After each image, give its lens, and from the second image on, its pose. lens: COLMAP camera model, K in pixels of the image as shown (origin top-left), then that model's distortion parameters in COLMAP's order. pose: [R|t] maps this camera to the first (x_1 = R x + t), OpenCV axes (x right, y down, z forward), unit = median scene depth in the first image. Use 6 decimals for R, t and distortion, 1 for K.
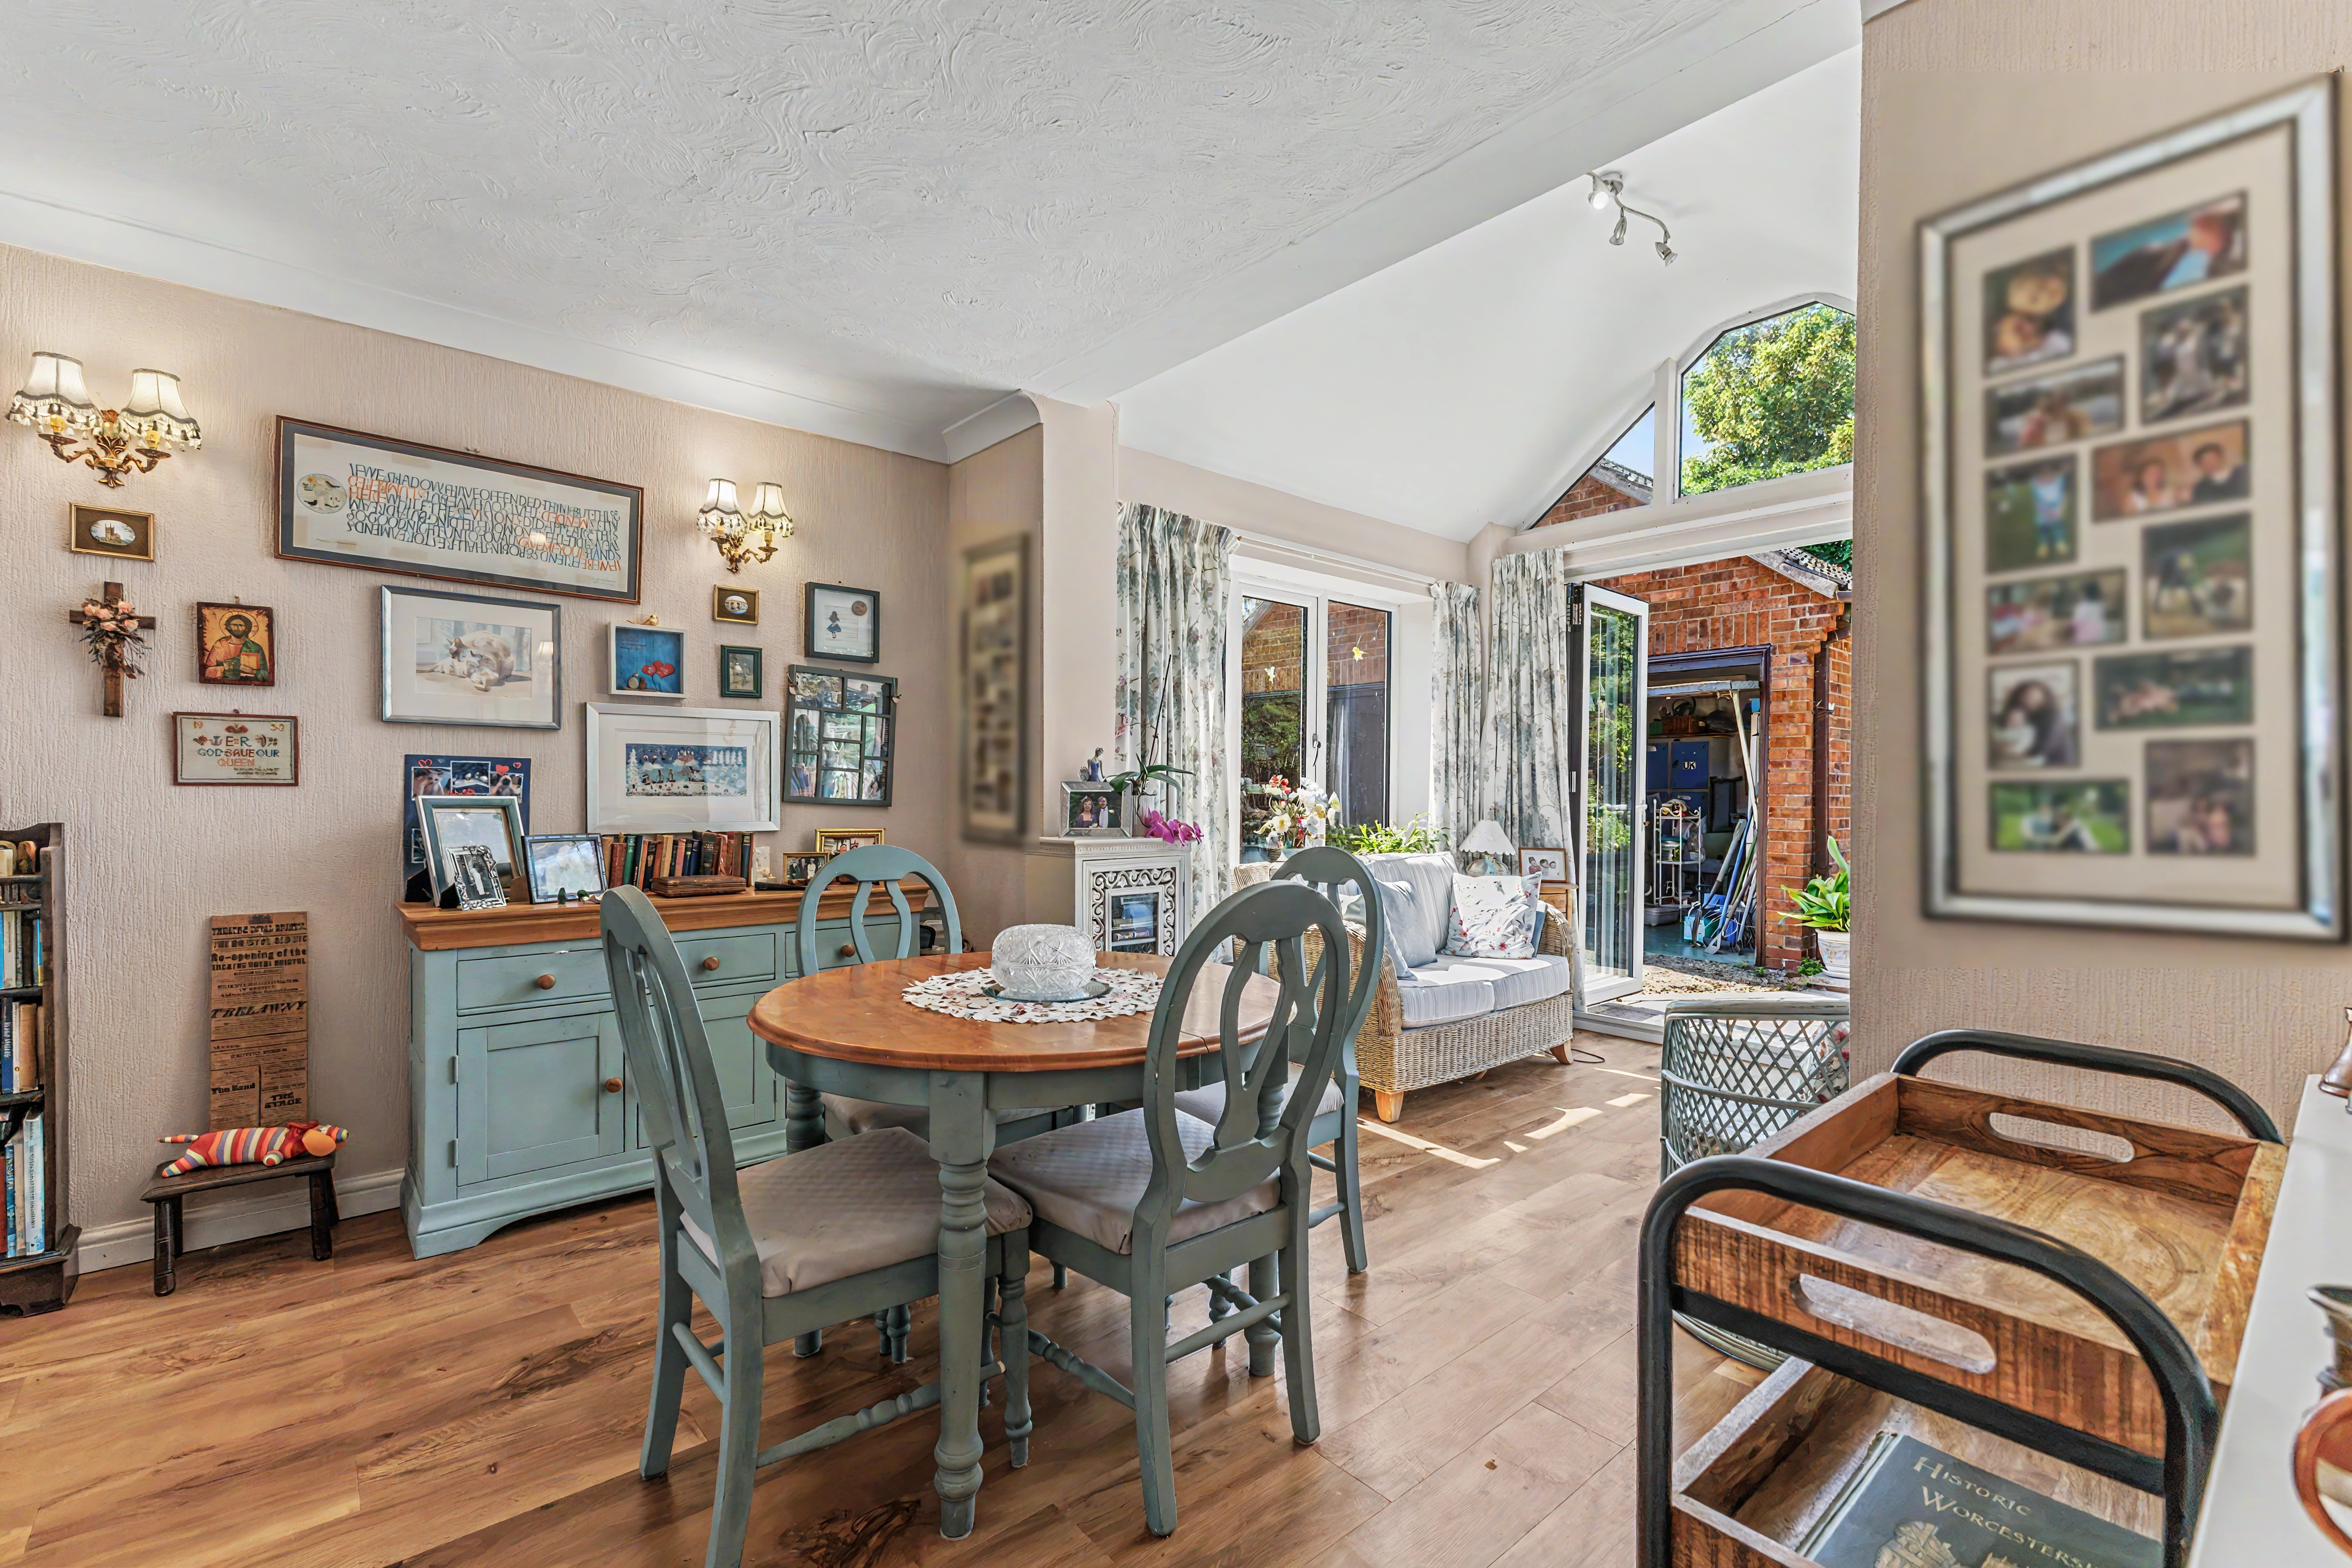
lens RADIAL K [[1013.3, 0, 1187.4], [0, 1013.3, 792.0], [0, 0, 1]] dist [0.007477, -0.000215]
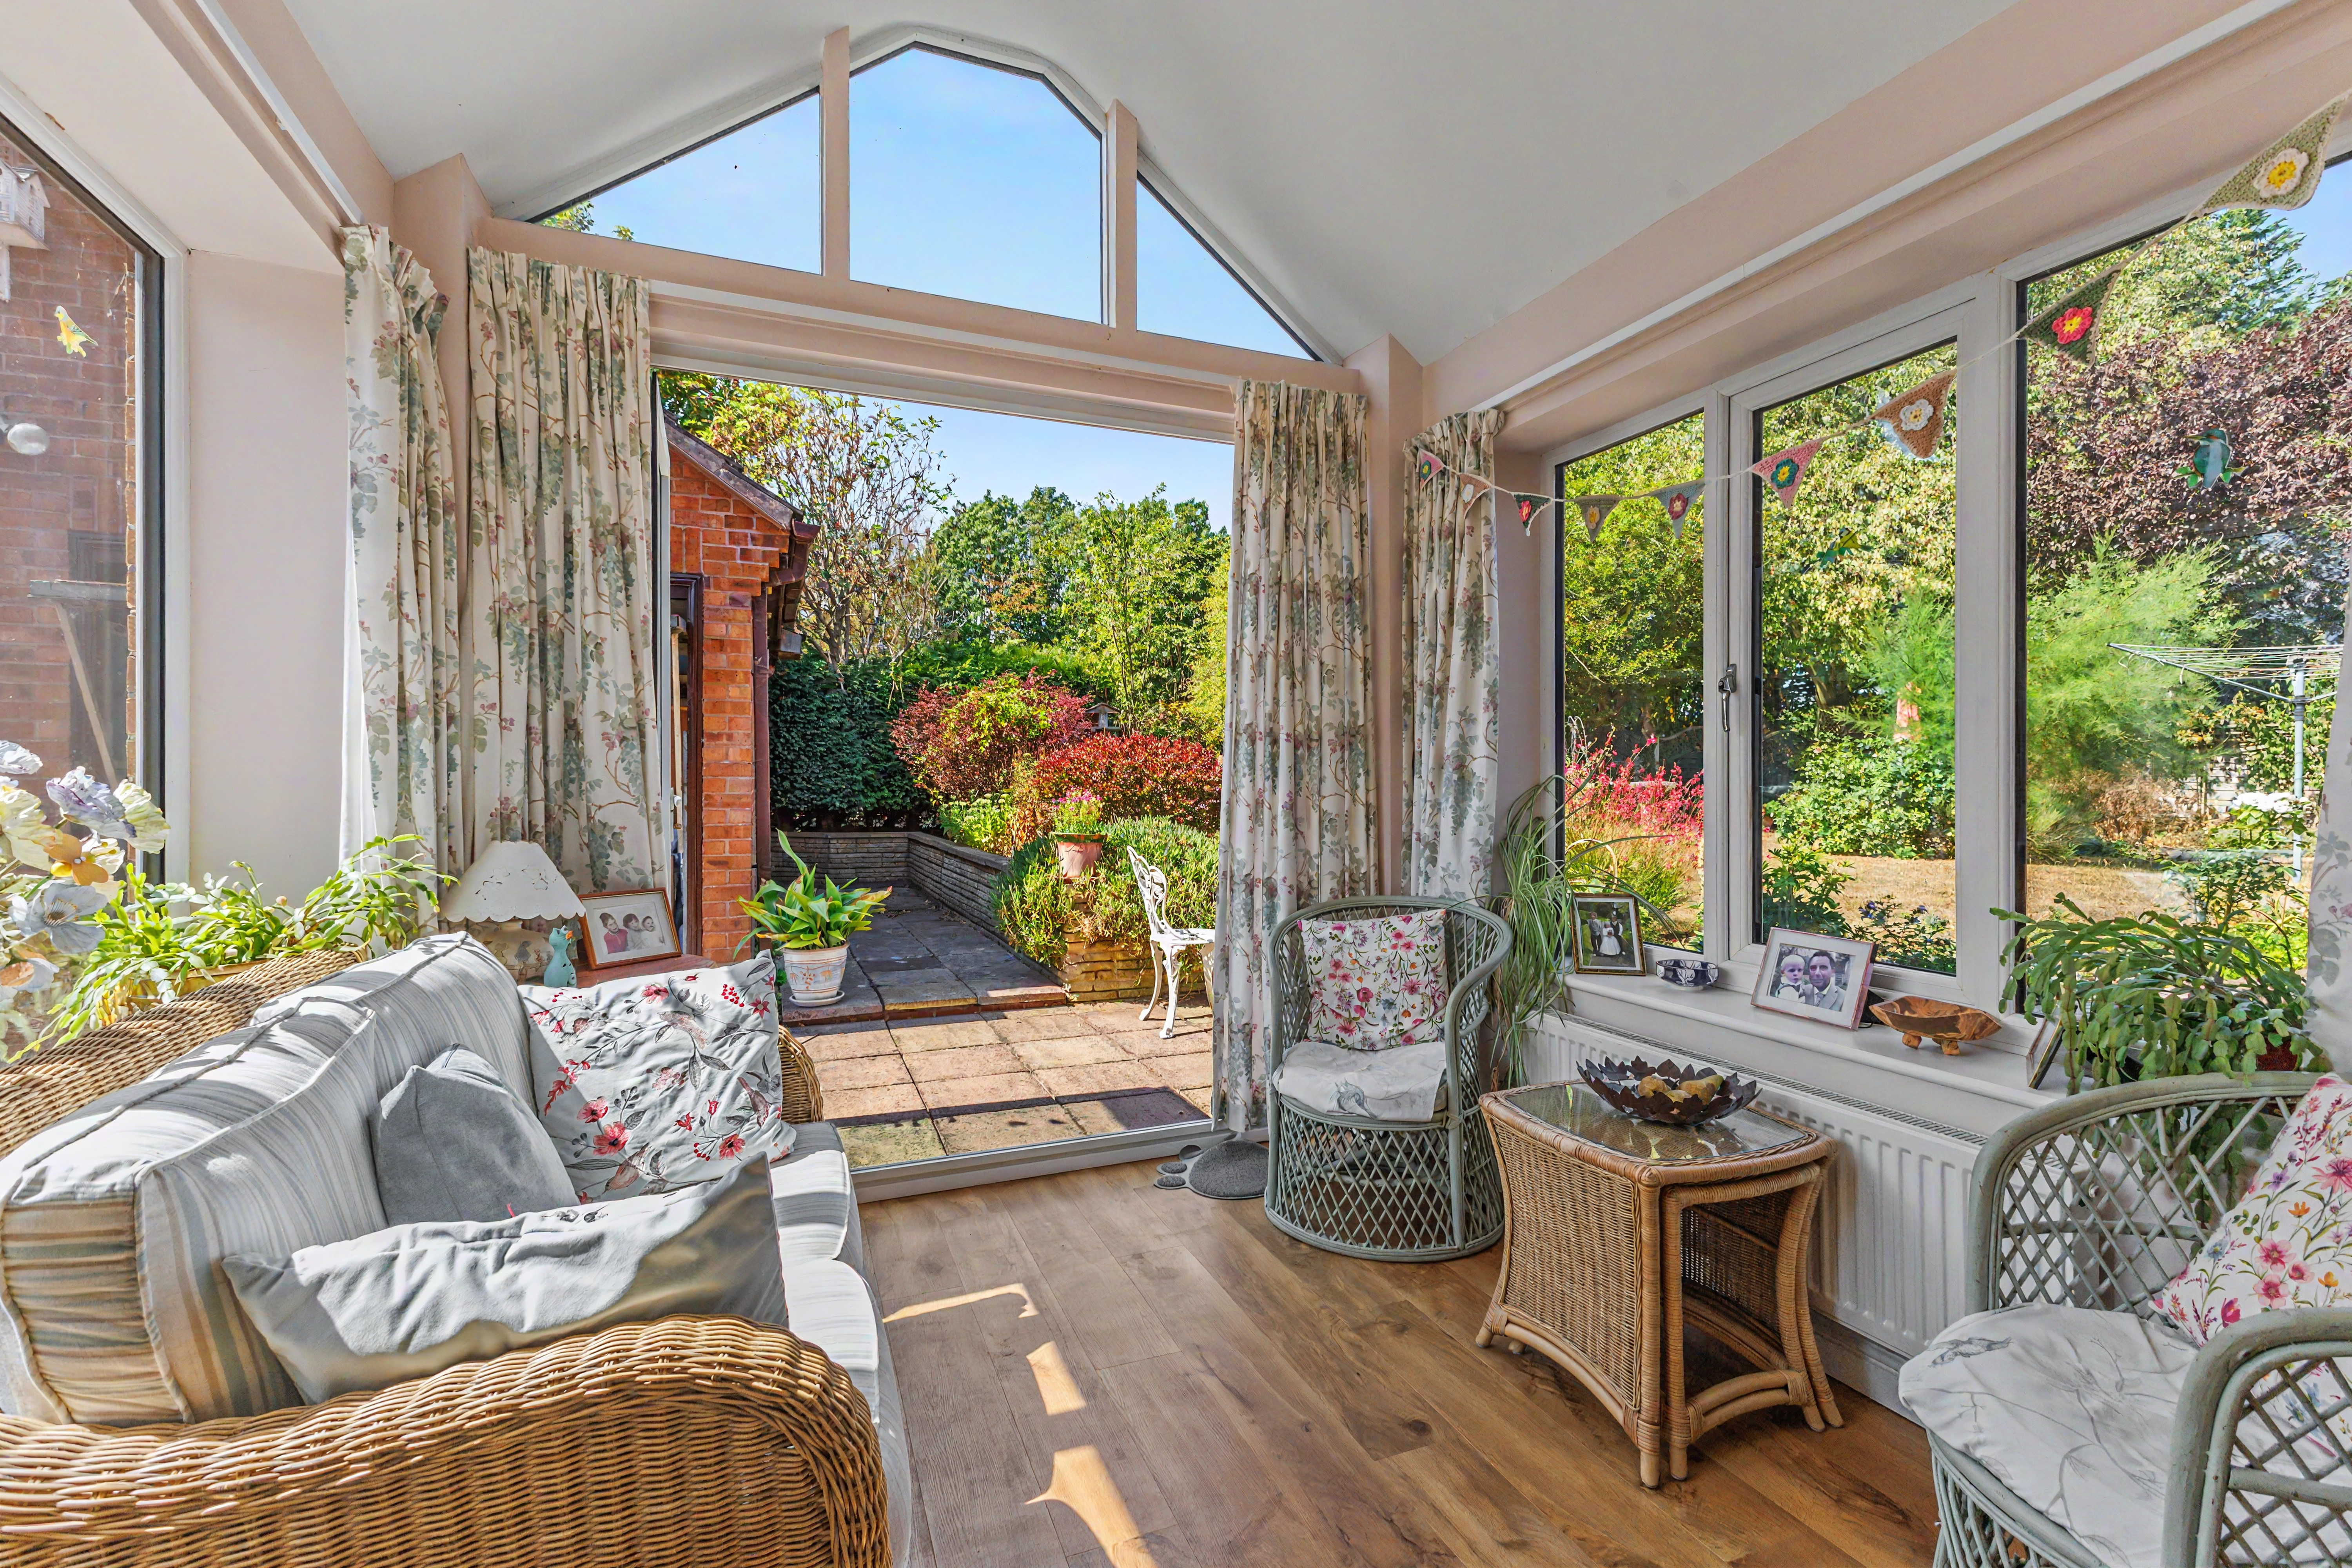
lens RADIAL K [[1013.3, 0, 1199.7], [0, 1013.3, 777.8], [0, 0, 1]] dist [0.007477, -0.000215]
pose [[0.325285, -0.010014, 0.945563, -0.034689], [0.006705, 0.999943, 0.008284, -0.001821], [-0.945592, 0.003645, 0.325334, 1.282834]]
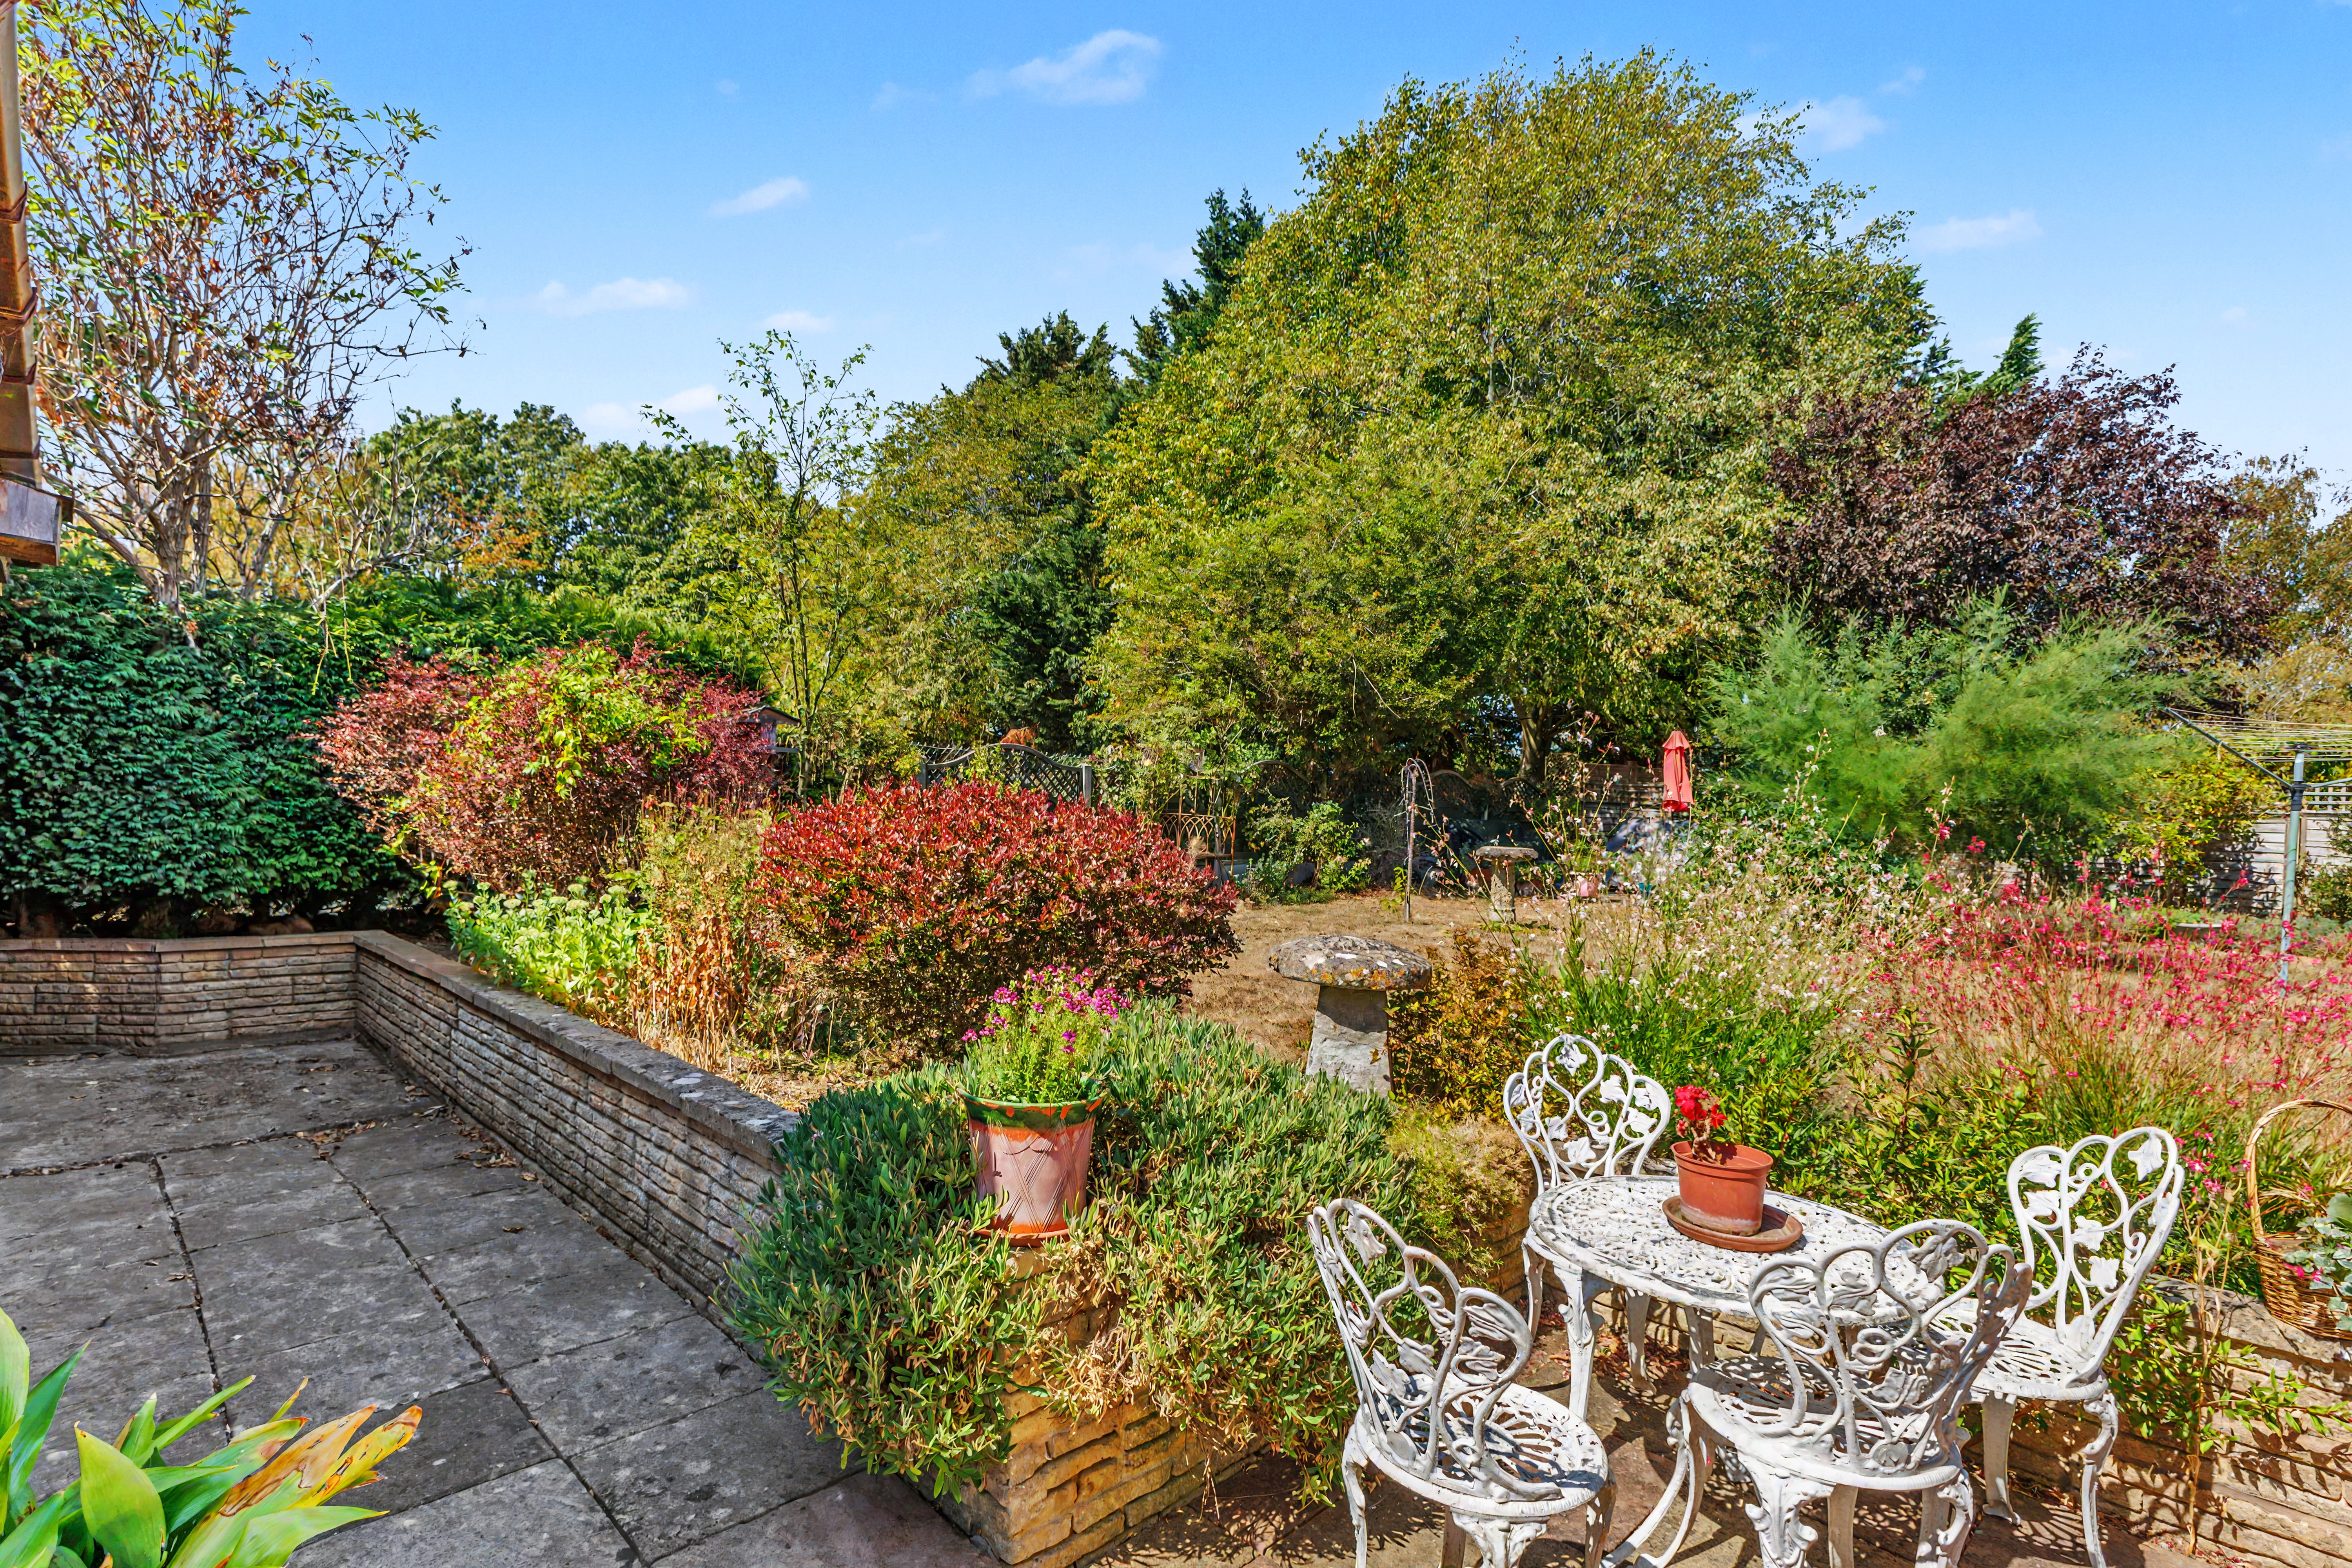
lens RADIAL K [[1013.3, 0, 1102.7], [0, 1013.3, 824.3], [0, 0, 1]] dist [0.007477, -0.000215]
pose [[-0.051479, -0.041396, 0.997816, 1.641316], [-0.021922, 0.998947, 0.040312, -0.136123], [-0.998433, -0.019799, -0.052333, 2.581881]]
